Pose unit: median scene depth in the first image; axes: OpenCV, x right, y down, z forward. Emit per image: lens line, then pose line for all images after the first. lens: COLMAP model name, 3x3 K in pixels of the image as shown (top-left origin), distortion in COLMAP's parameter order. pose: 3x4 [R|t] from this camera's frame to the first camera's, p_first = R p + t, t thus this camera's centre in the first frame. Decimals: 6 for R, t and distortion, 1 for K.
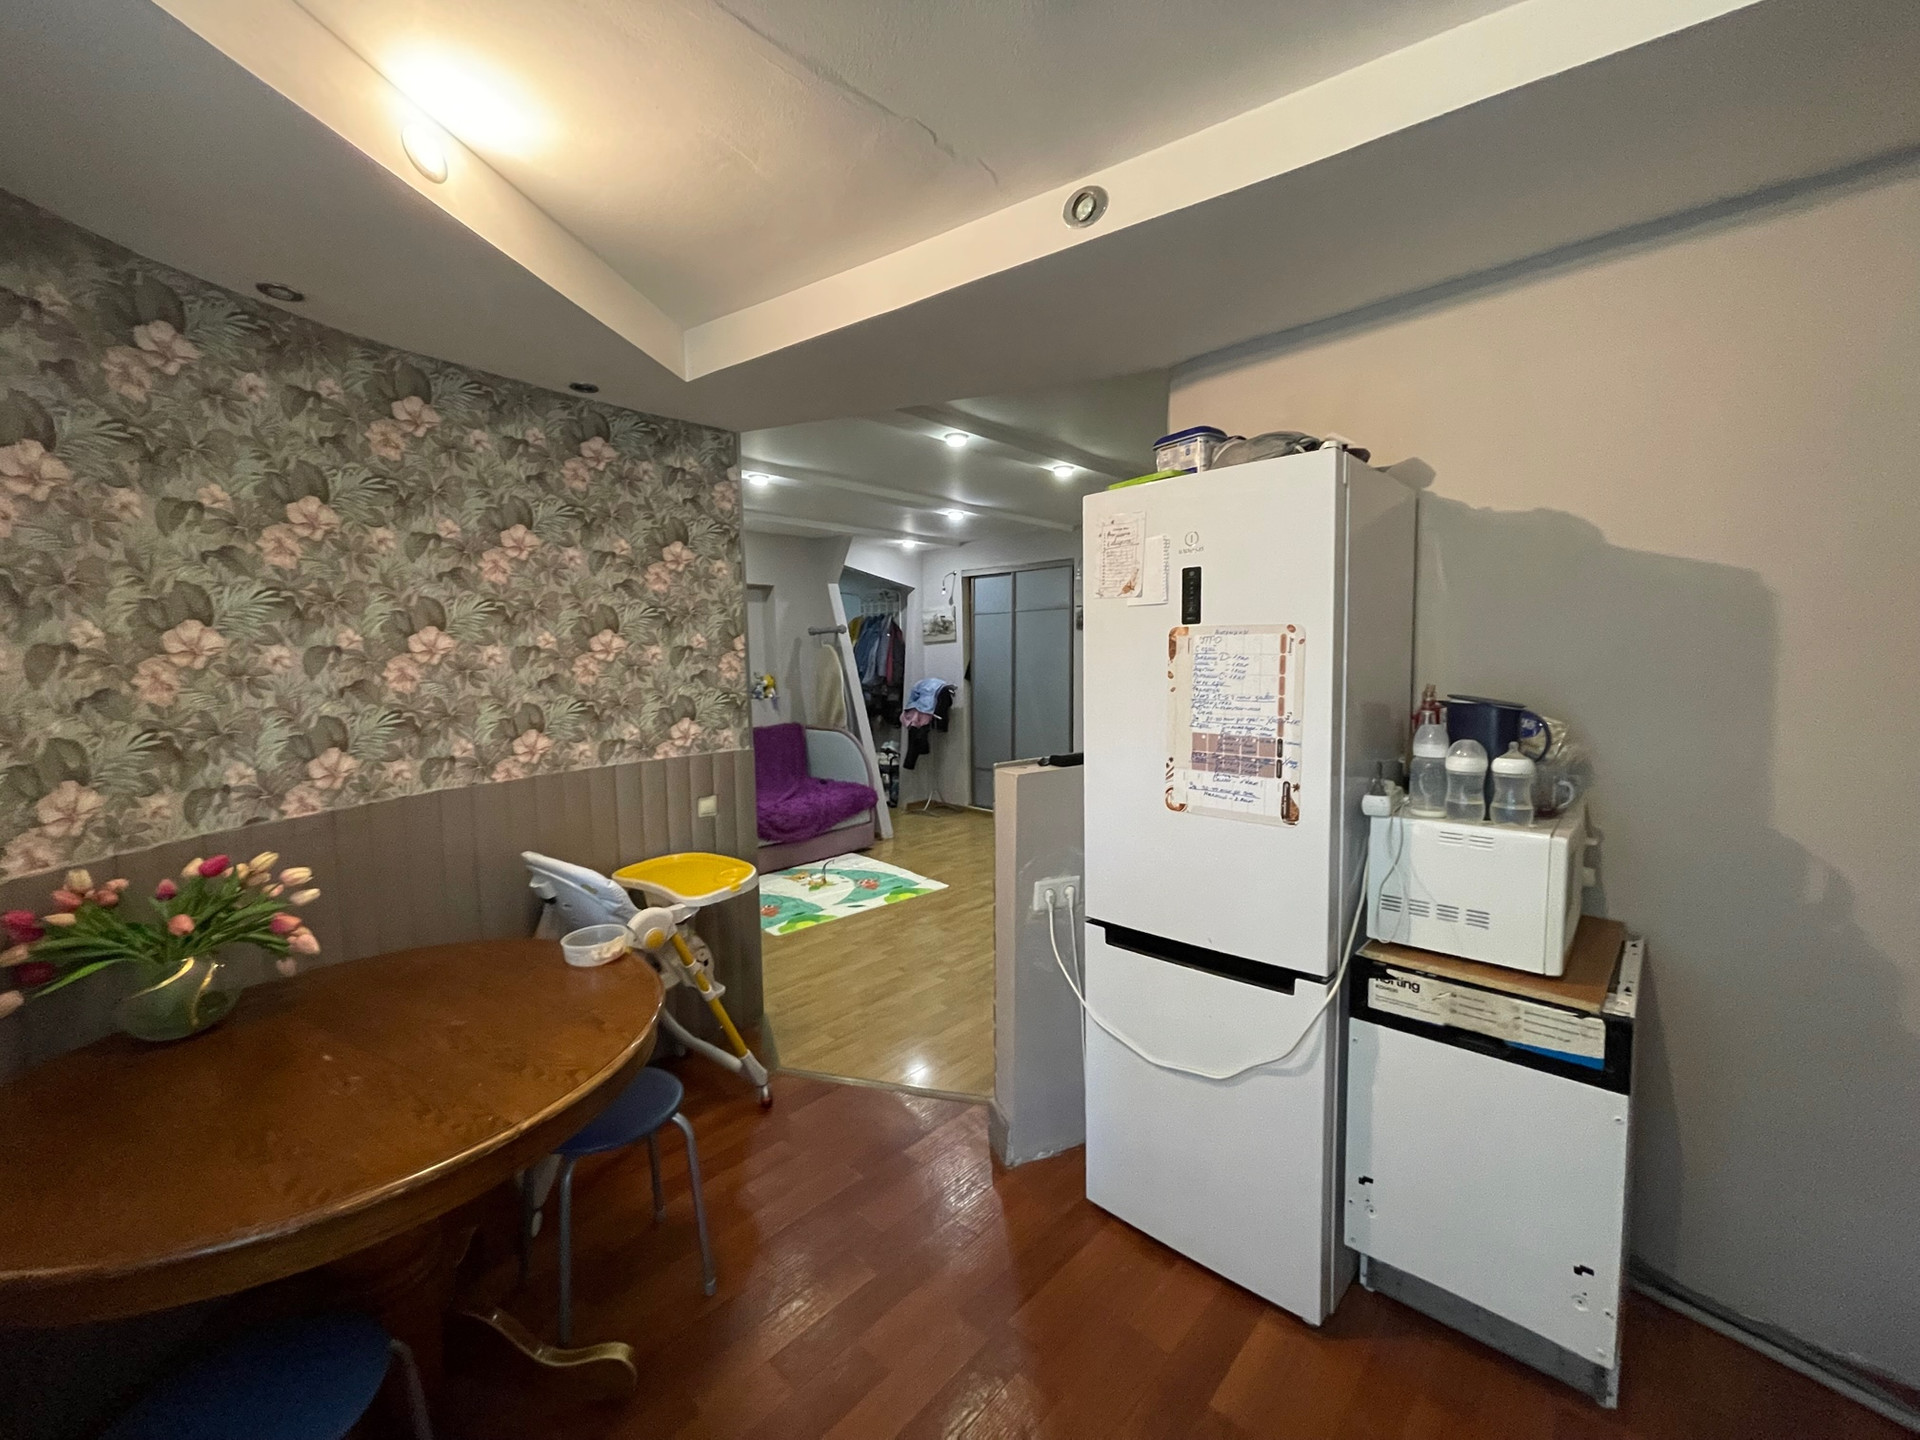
lens RADIAL K [[769.2, 0, 955.1], [0, 769.2, 715.6], [0, 0, 1]] dist [-0.012323, 0.002771]
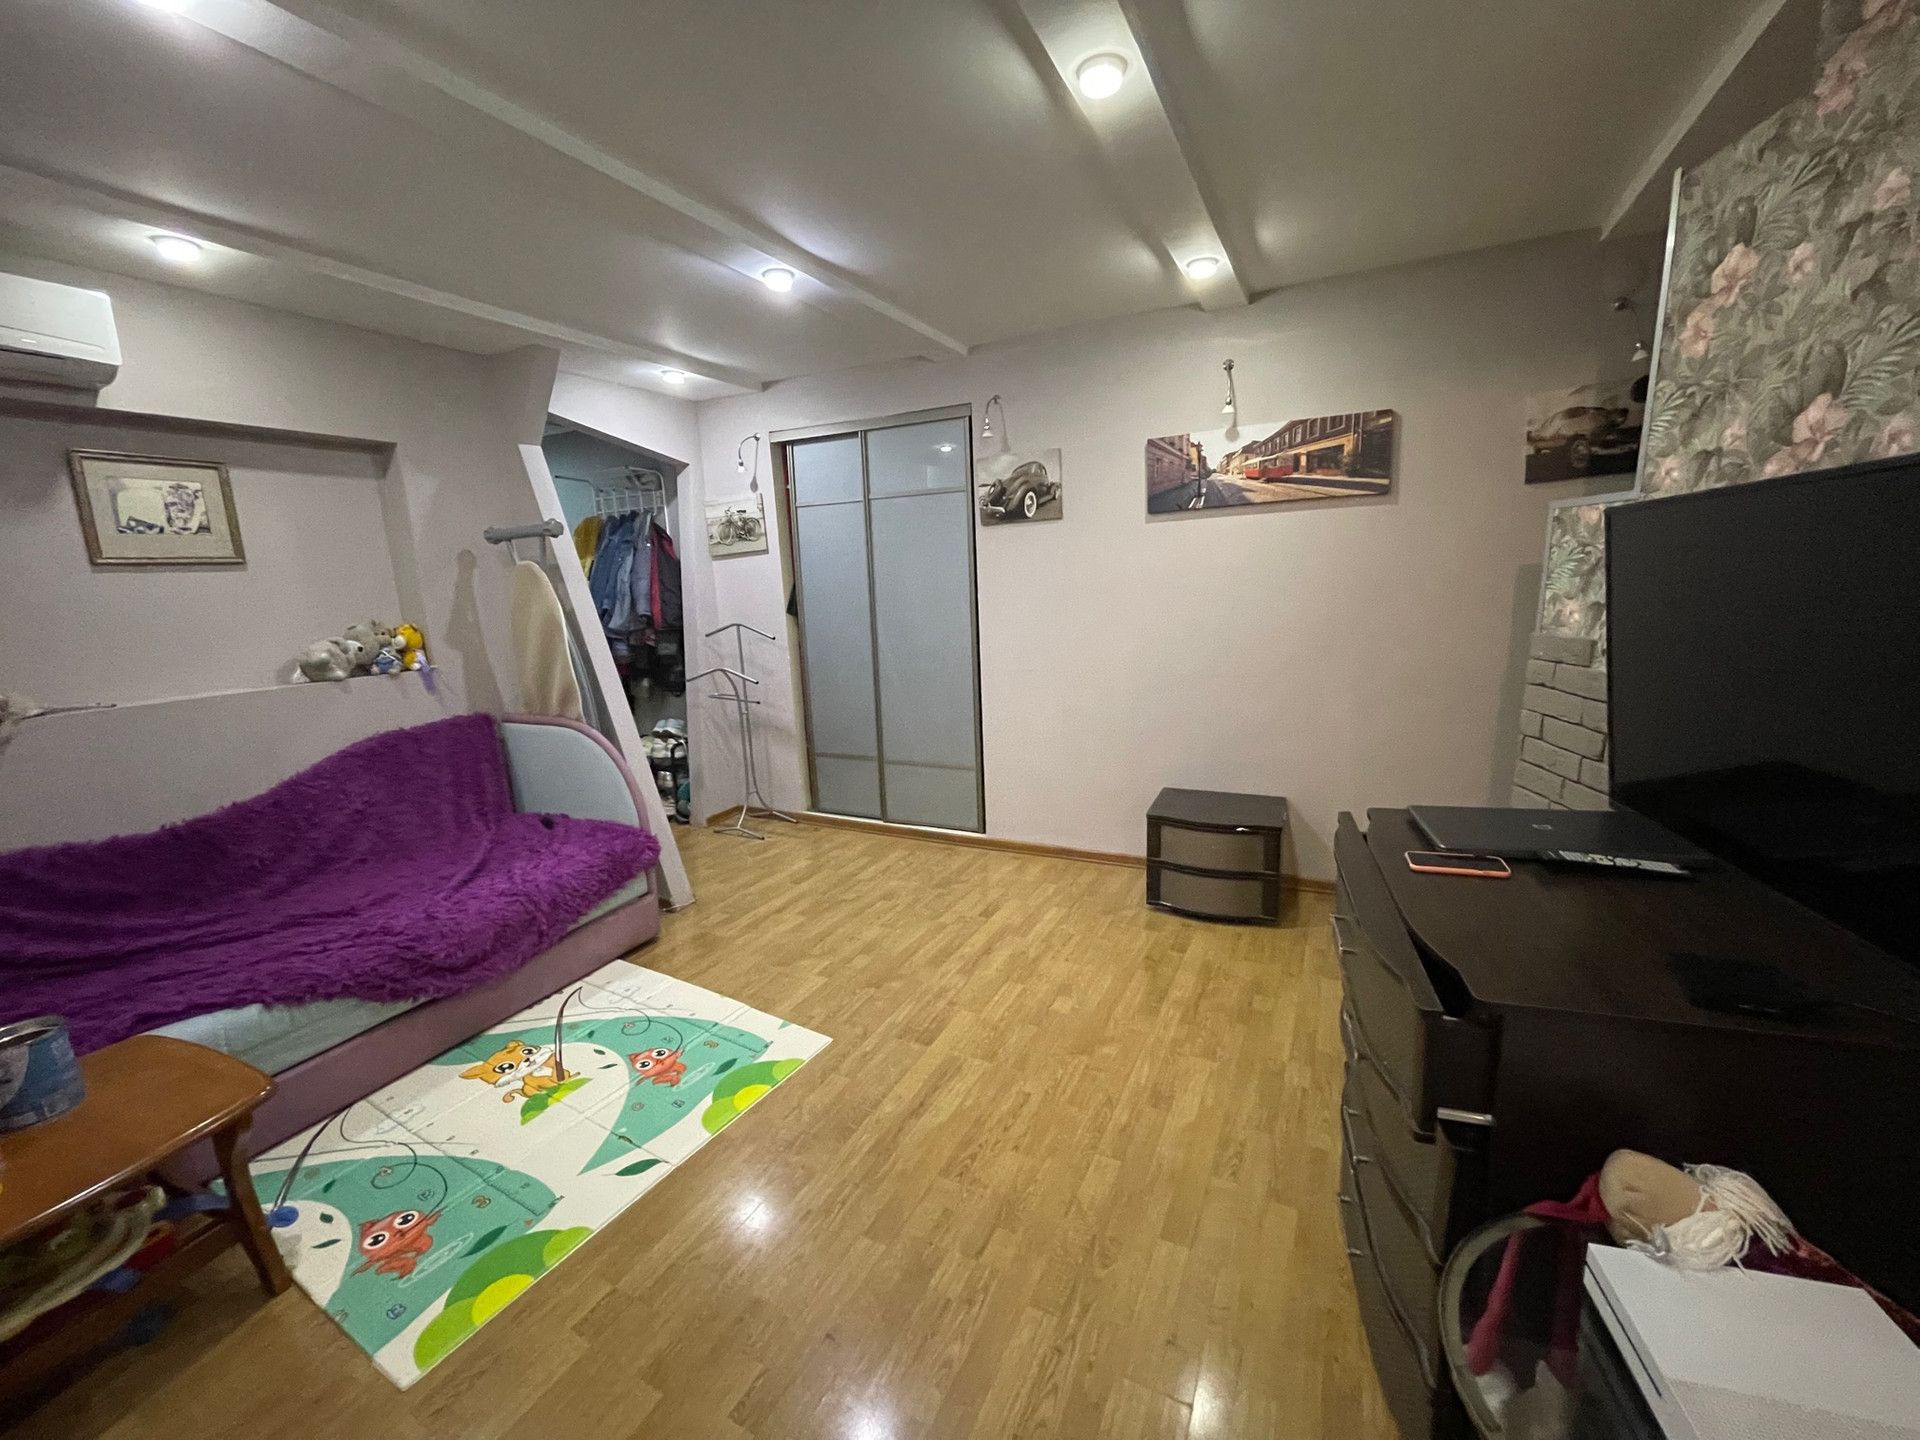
lens RADIAL K [[769.2, 0, 956.6], [0, 769.2, 724.3], [0, 0, 1]] dist [-0.012323, 0.002771]
pose [[0.956911, -0.082509, 0.278412, -0.048834], [0.051400, 0.991771, 0.117254, -0.033666], [-0.285796, -0.097892, 0.953278, 0.484876]]
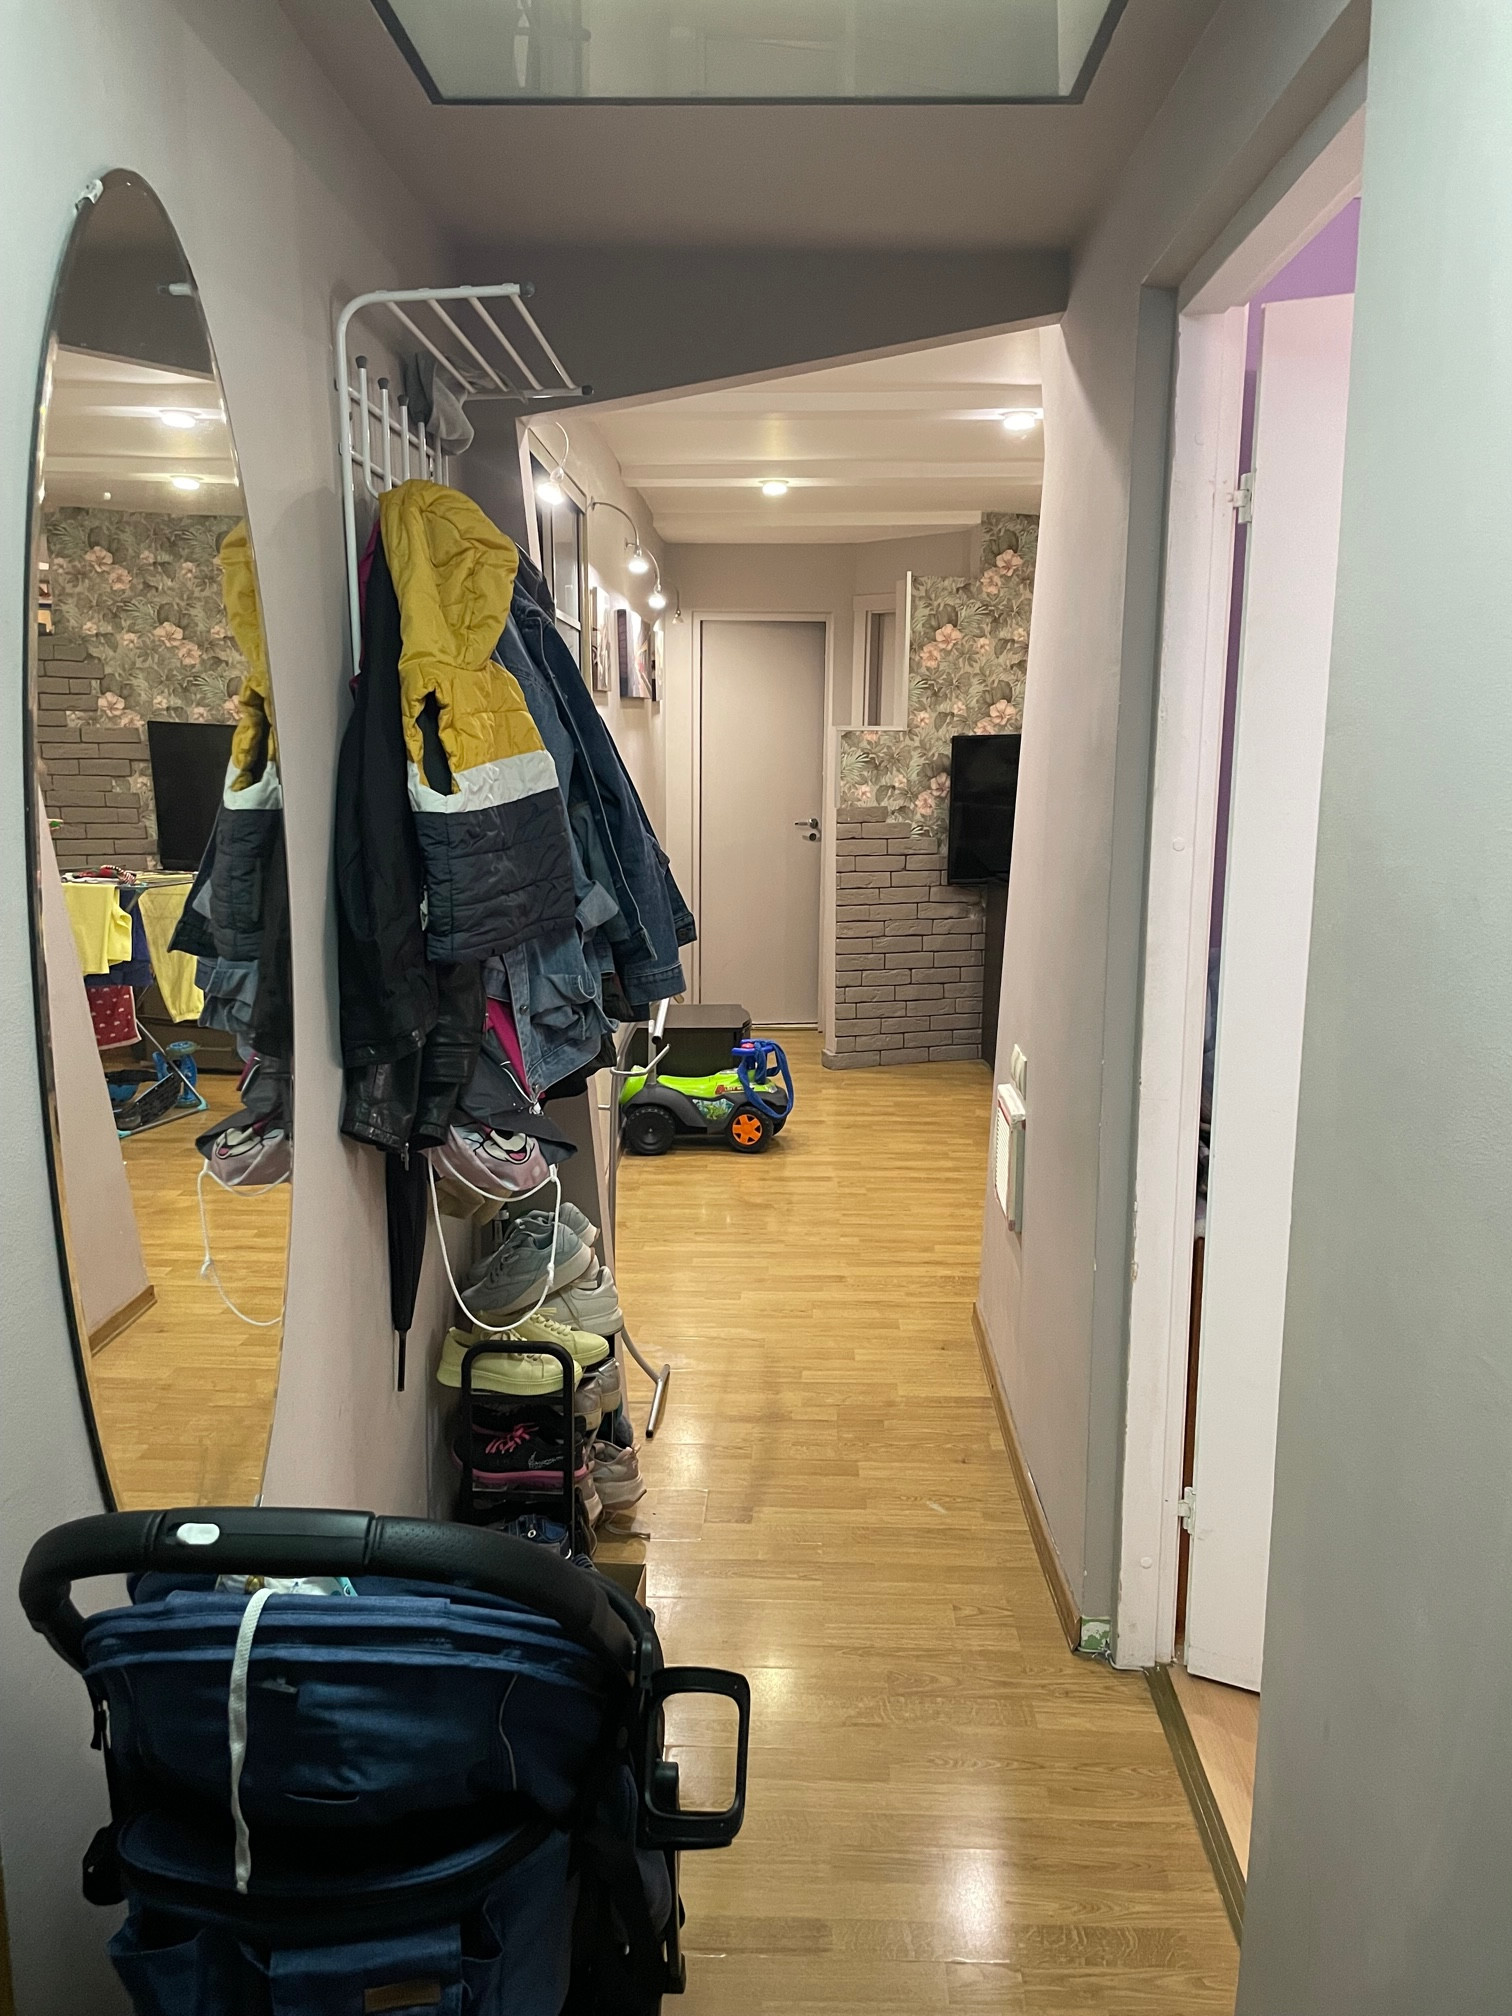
lens RADIAL K [[1521.6, 0, 753.0], [0, 1521.6, 998.0], [0, 0, 1]] dist [0.077757, -0.099035]
pose [[-0.662275, -0.120020, 0.739585, -0.573295], [0.064629, 0.974258, 0.215975, -0.147108], [-0.746468, 0.190834, -0.637470, 1.724253]]
